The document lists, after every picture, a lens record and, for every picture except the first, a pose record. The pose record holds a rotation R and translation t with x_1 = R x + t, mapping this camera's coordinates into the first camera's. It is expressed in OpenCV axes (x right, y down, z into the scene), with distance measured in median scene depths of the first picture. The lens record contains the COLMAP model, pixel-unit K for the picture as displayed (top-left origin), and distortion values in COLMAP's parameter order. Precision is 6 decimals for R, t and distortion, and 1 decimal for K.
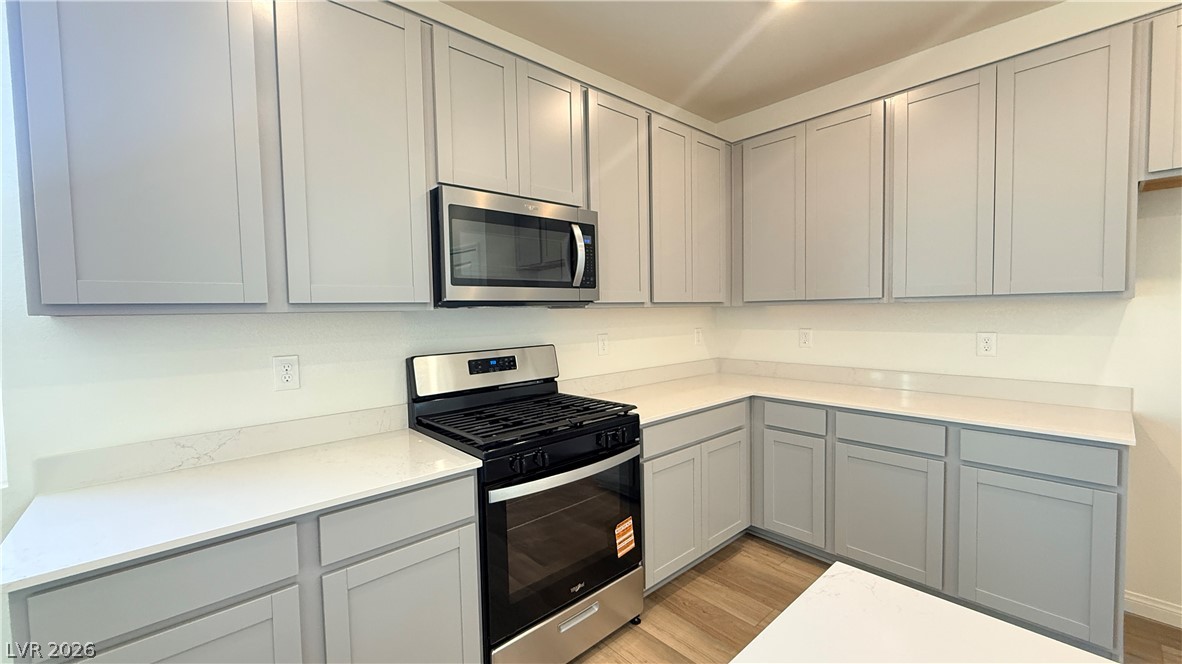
lens RADIAL K [[468.9, 0, 586.7], [0, 468.9, 333.5], [0, 0, 1]] dist [0.002092, -0.000928]
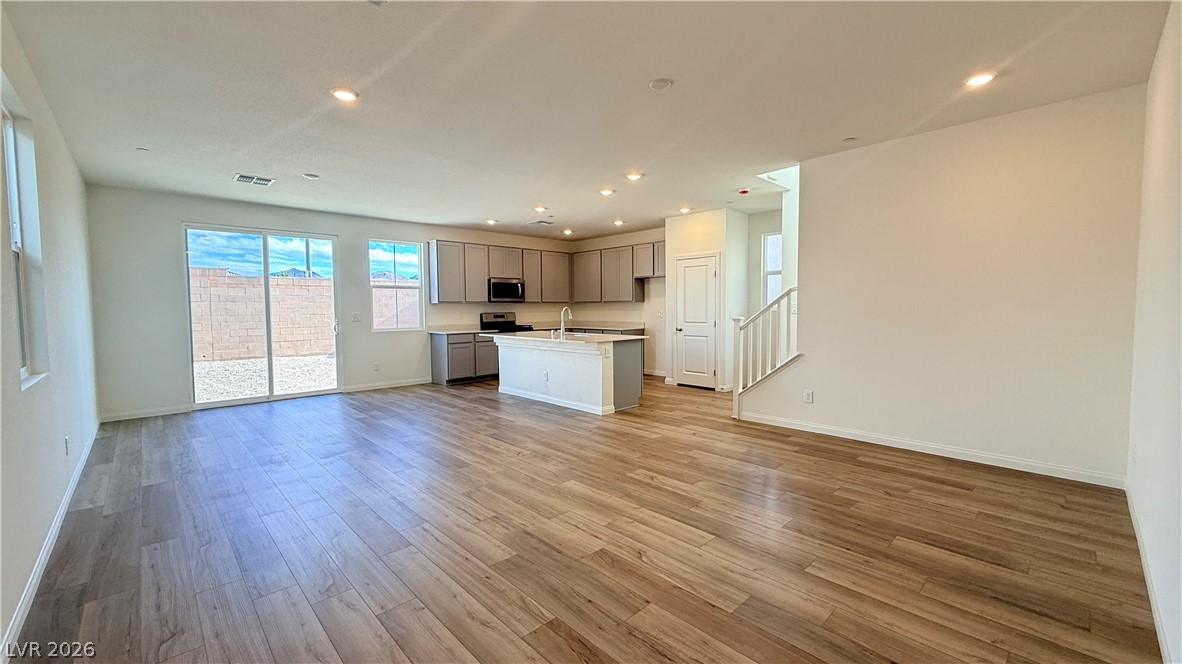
lens RADIAL K [[468.9, 0, 590.9], [0, 468.9, 330.6], [0, 0, 1]] dist [0.002092, -0.000928]
pose [[0.999238, 0.009114, 0.037957, 0.476010], [-0.009193, 0.999956, 0.001908, 0.184270], [-0.037938, -0.002255, 0.999278, -3.327510]]
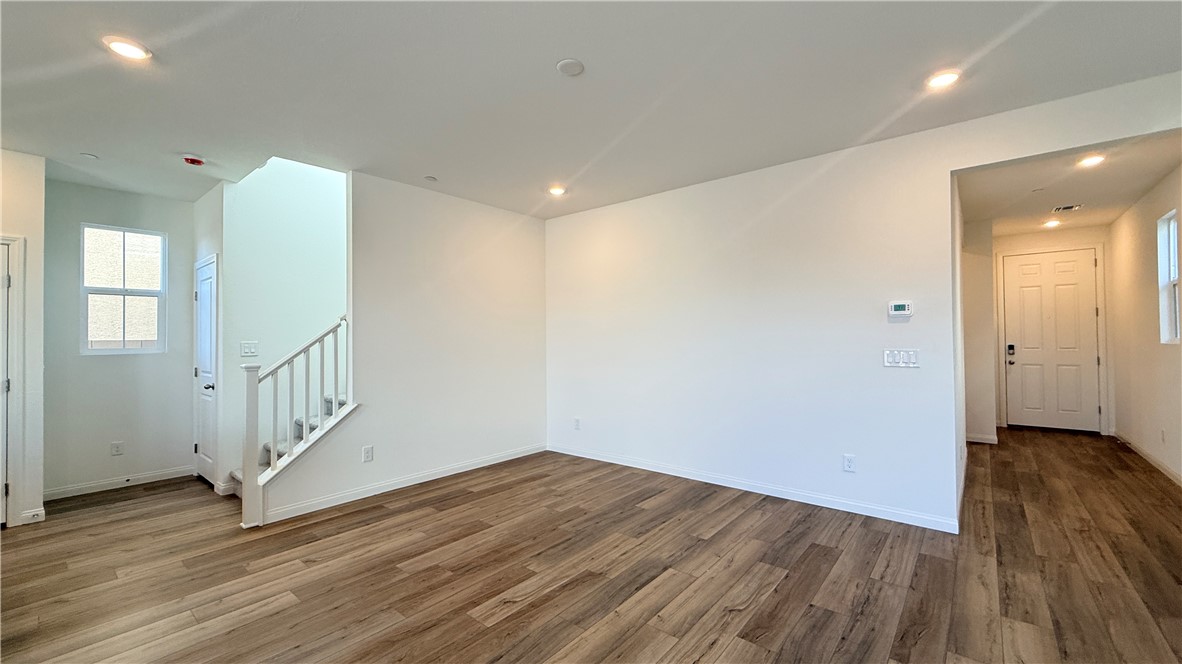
lens RADIAL K [[468.9, 0, 585.9], [0, 468.9, 332.2], [0, 0, 1]] dist [0.002092, -0.000928]
pose [[-0.144385, 0.033802, 0.988944, -0.404345], [0.058226, 0.997975, -0.025609, 0.107787], [-0.987807, 0.053885, -0.146061, -1.694040]]
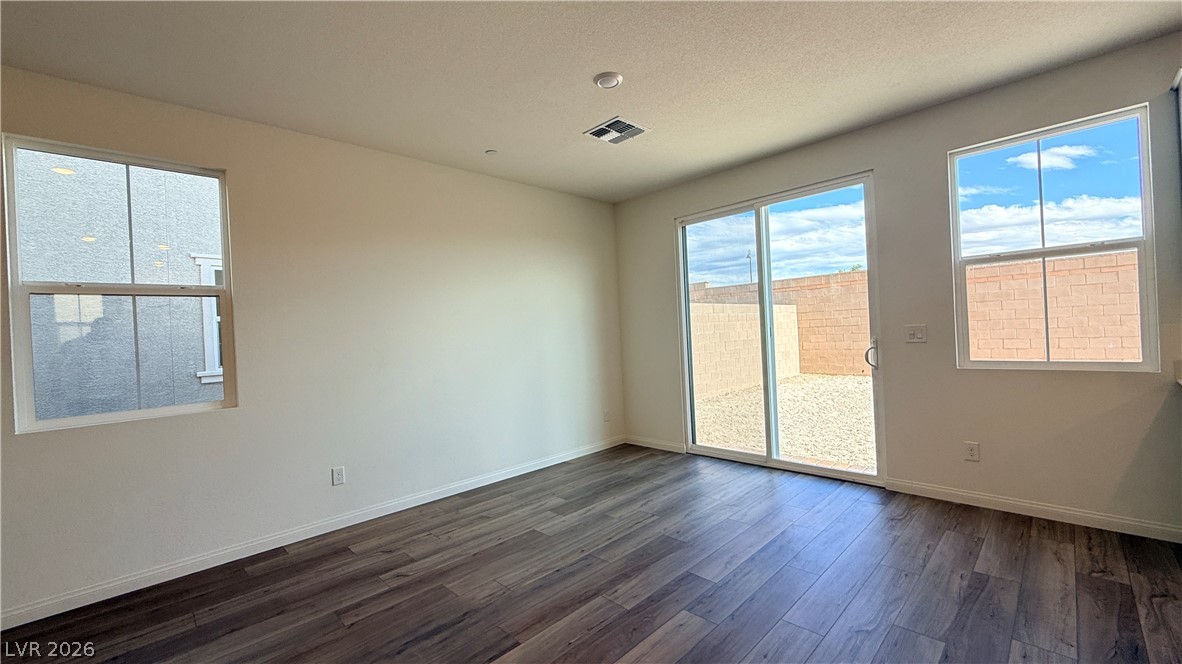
lens RADIAL K [[468.9, 0, 588.8], [0, 468.9, 328.7], [0, 0, 1]] dist [0.002092, -0.000928]
pose [[0.042889, 0.009511, -0.999035, 0.413313], [-0.000083, 0.999955, 0.009517, 0.073920], [0.999080, -0.000325, 0.042888, -0.943340]]
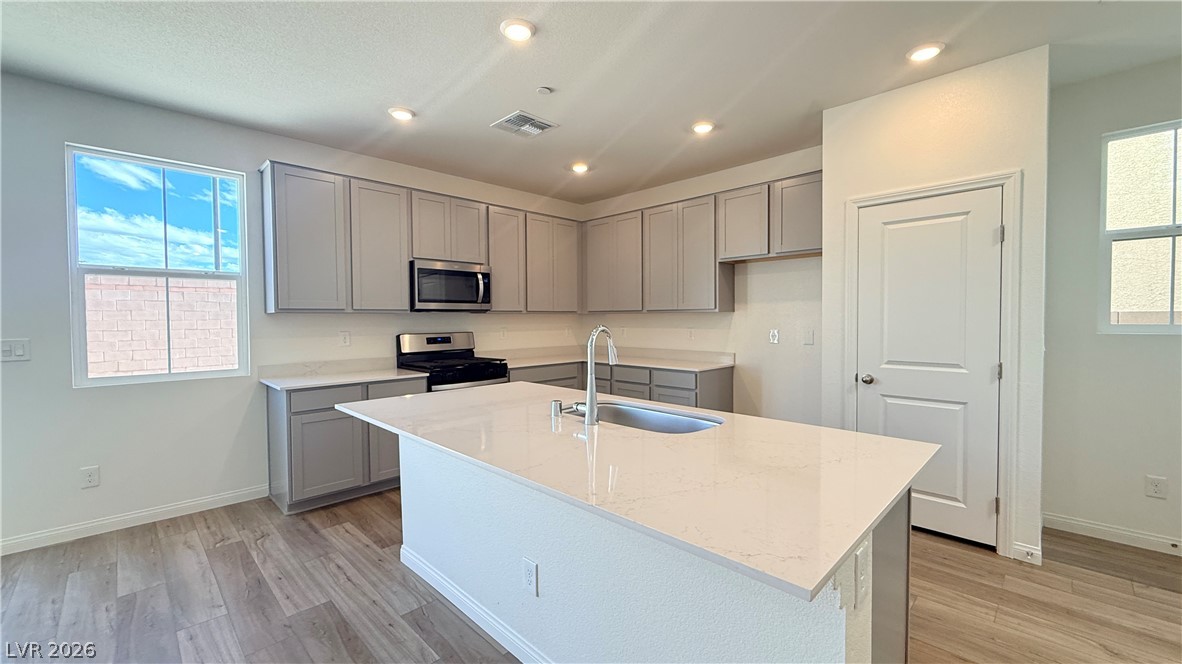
lens RADIAL K [[468.9, 0, 587.5], [0, 468.9, 329.9], [0, 0, 1]] dist [0.002092, -0.000928]
pose [[0.998483, 0.011642, 0.053808, 0.350279], [-0.010438, 0.999690, -0.022597, 0.063890], [-0.054055, 0.022001, 0.998296, -1.119967]]
